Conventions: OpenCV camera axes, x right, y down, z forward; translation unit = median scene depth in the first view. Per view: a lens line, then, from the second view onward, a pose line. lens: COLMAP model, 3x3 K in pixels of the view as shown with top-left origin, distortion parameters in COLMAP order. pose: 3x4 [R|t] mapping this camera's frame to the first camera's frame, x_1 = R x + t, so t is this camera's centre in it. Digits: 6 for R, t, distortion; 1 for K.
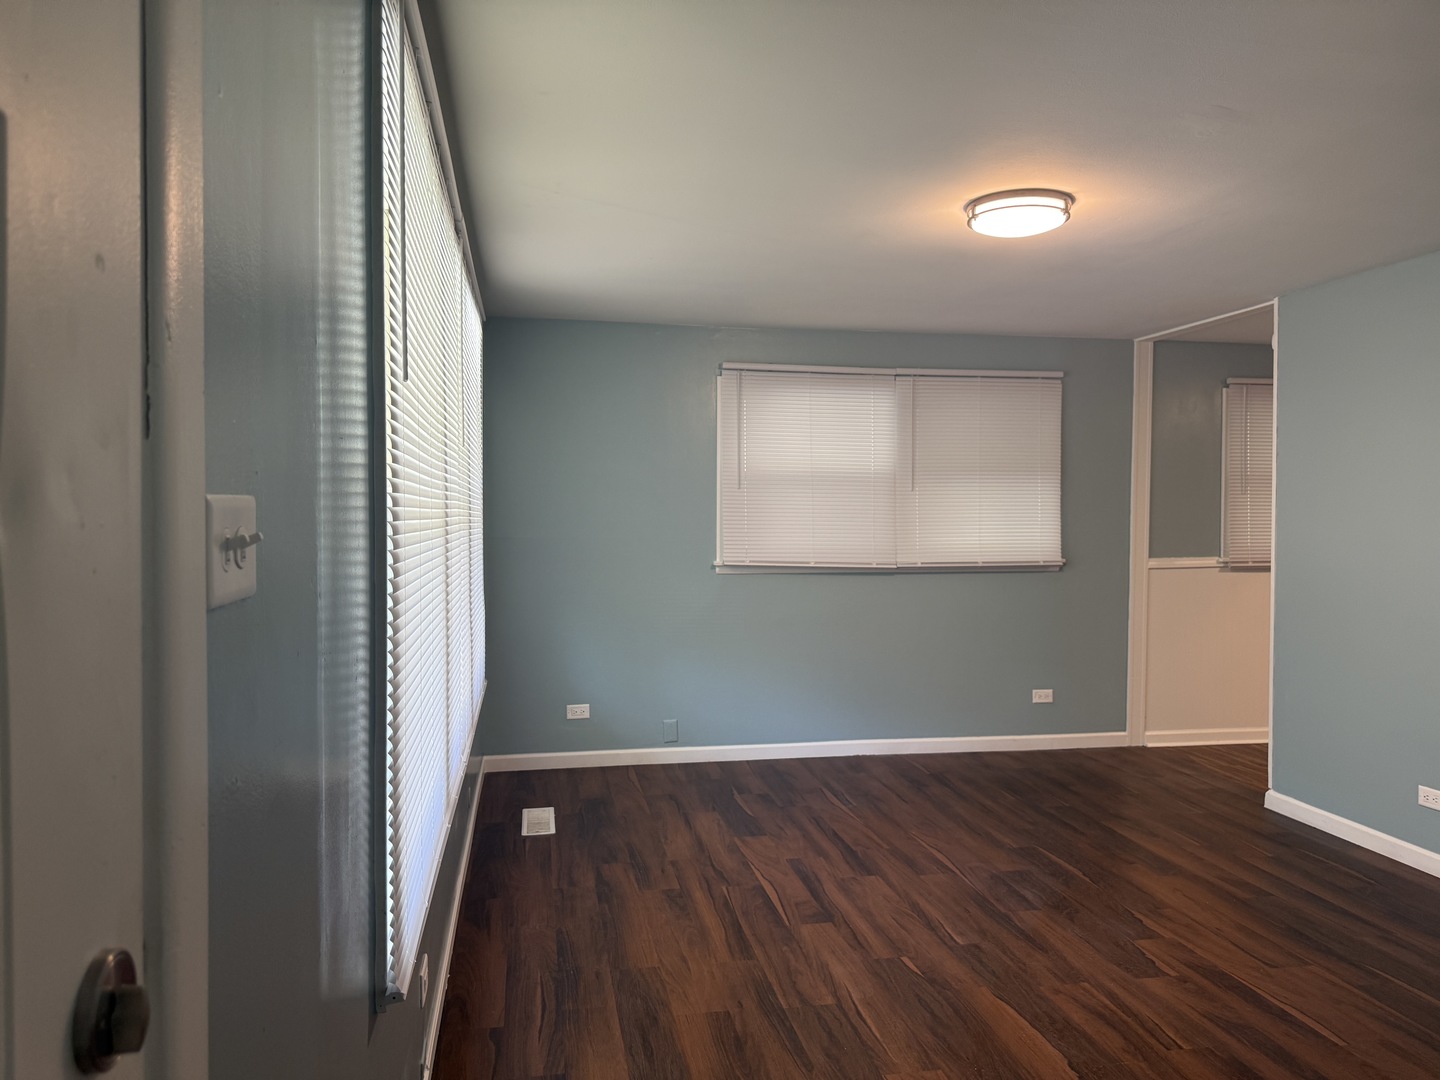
lens RADIAL K [[1023.9, 0, 716.4], [0, 1023.9, 520.4], [0, 0, 1]] dist [0.007609, -0.004088]
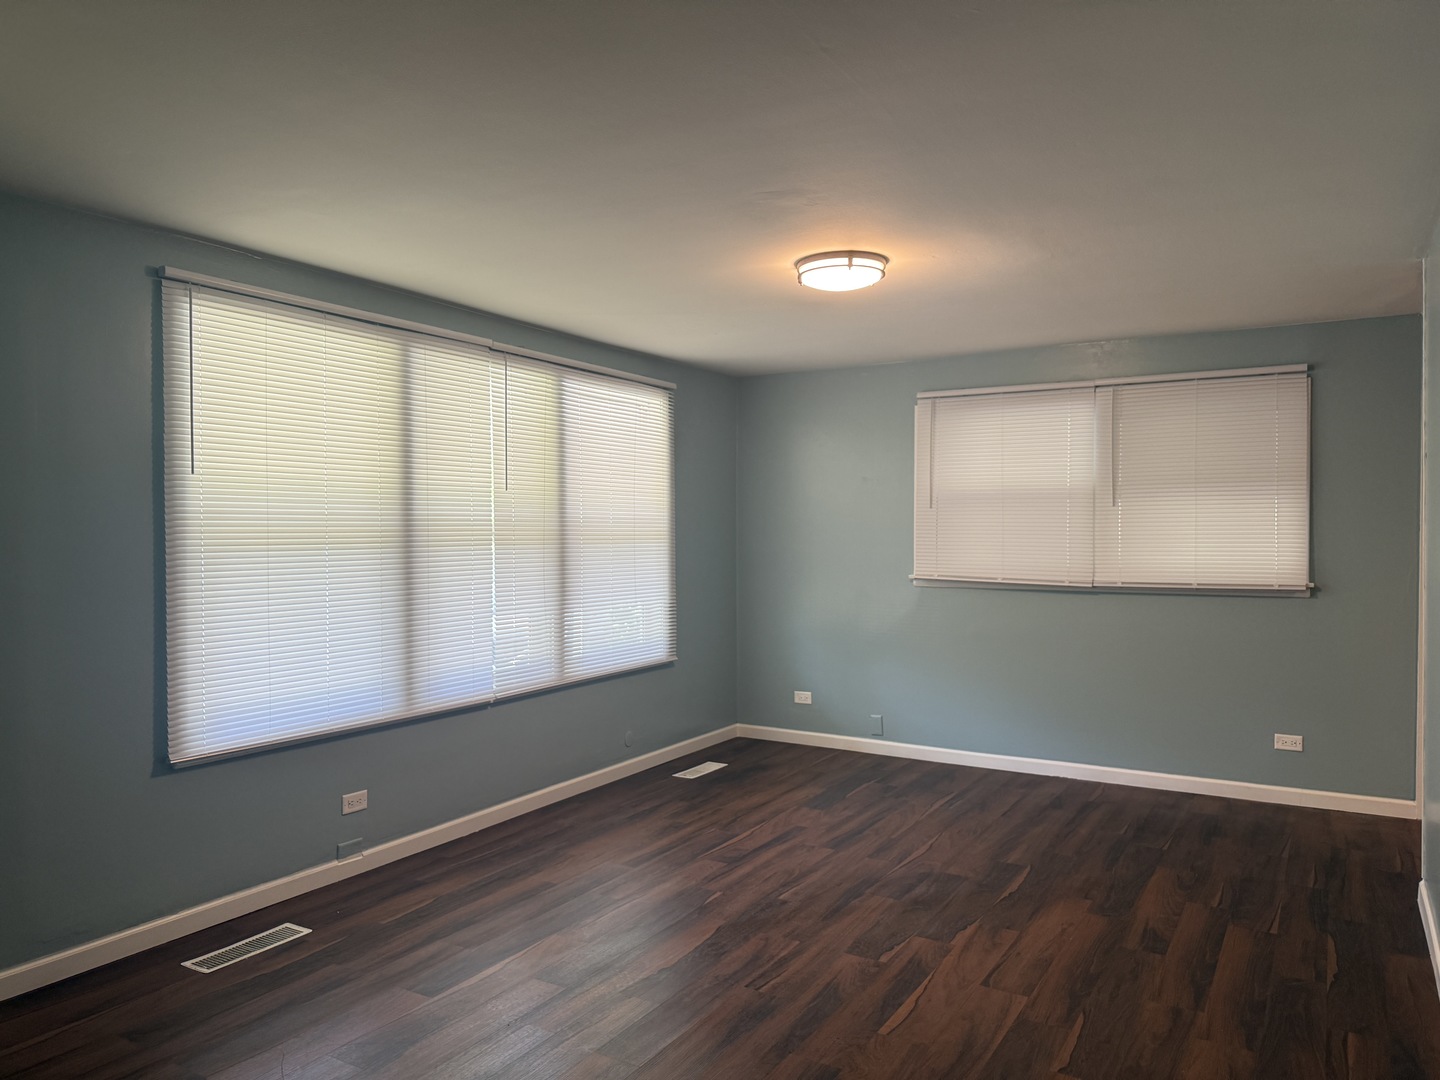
lens RADIAL K [[1015.7, 0, 717.5], [0, 1015.7, 541.8], [0, 0, 1]] dist [0.053277, -0.065938]
pose [[0.747032, 0.002159, -0.664785, 0.834813], [0.001595, 0.999986, 0.005041, -0.002045], [0.664786, -0.004826, 0.747018, 0.068707]]
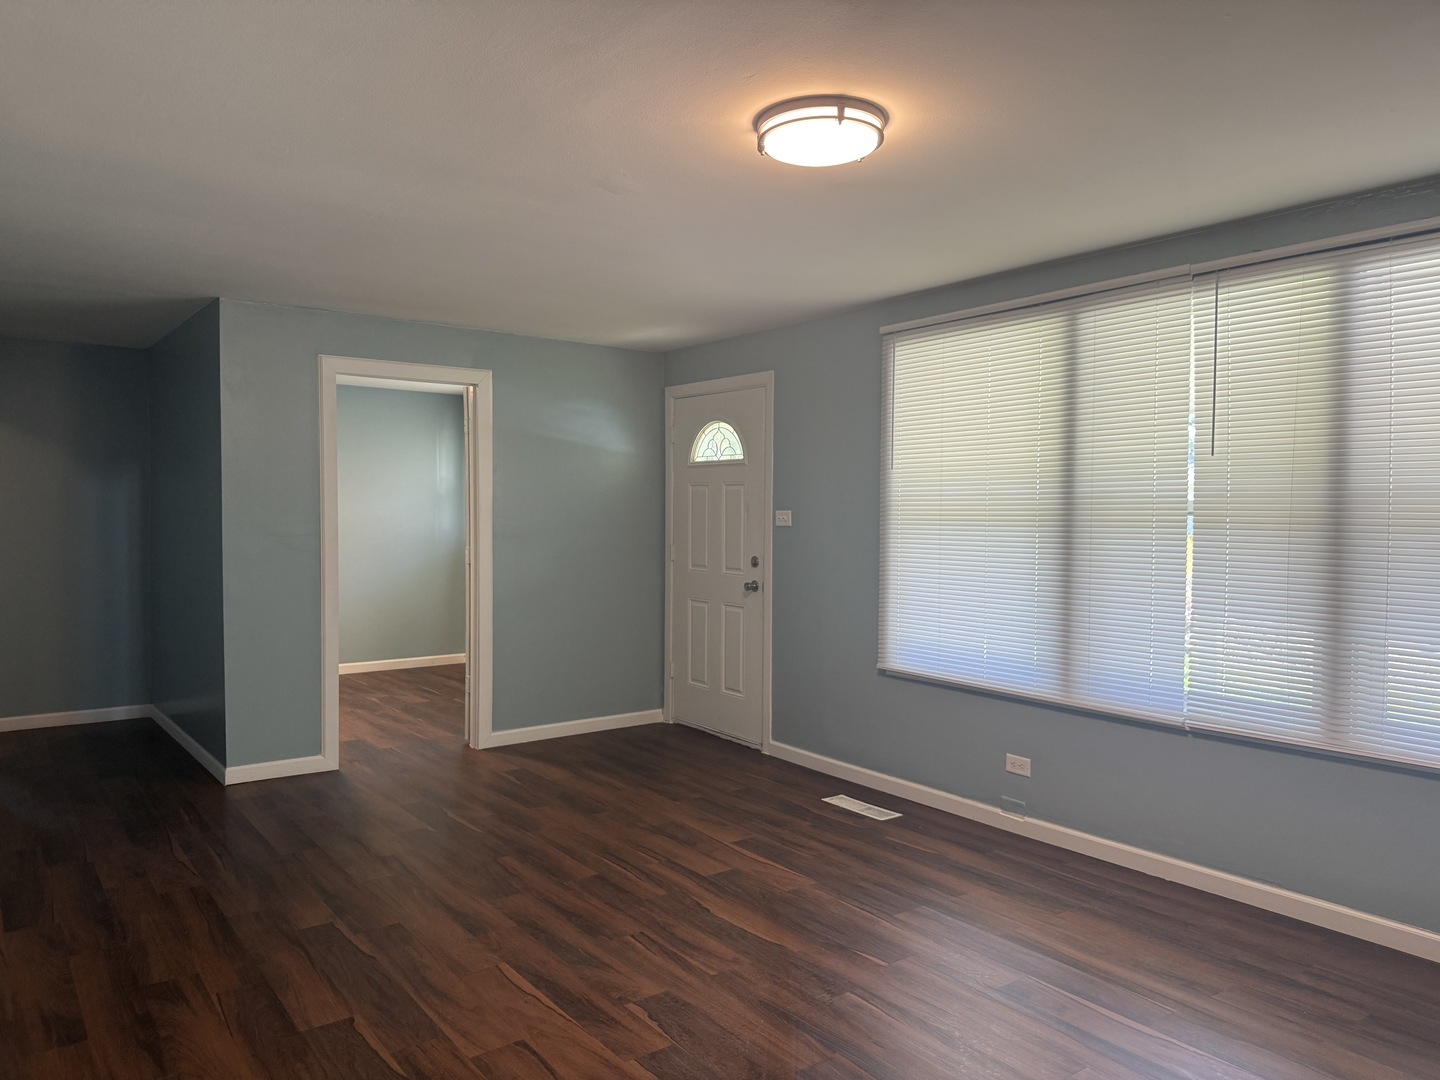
lens RADIAL K [[1015.7, 0, 717.5], [0, 1015.7, 541.8], [0, 0, 1]] dist [0.053277, -0.065938]
pose [[-0.896810, 0.005286, -0.442384, 0.634843], [-0.011533, 0.999310, 0.035320, -0.008698], [0.442265, 0.036777, -0.896130, 1.500968]]
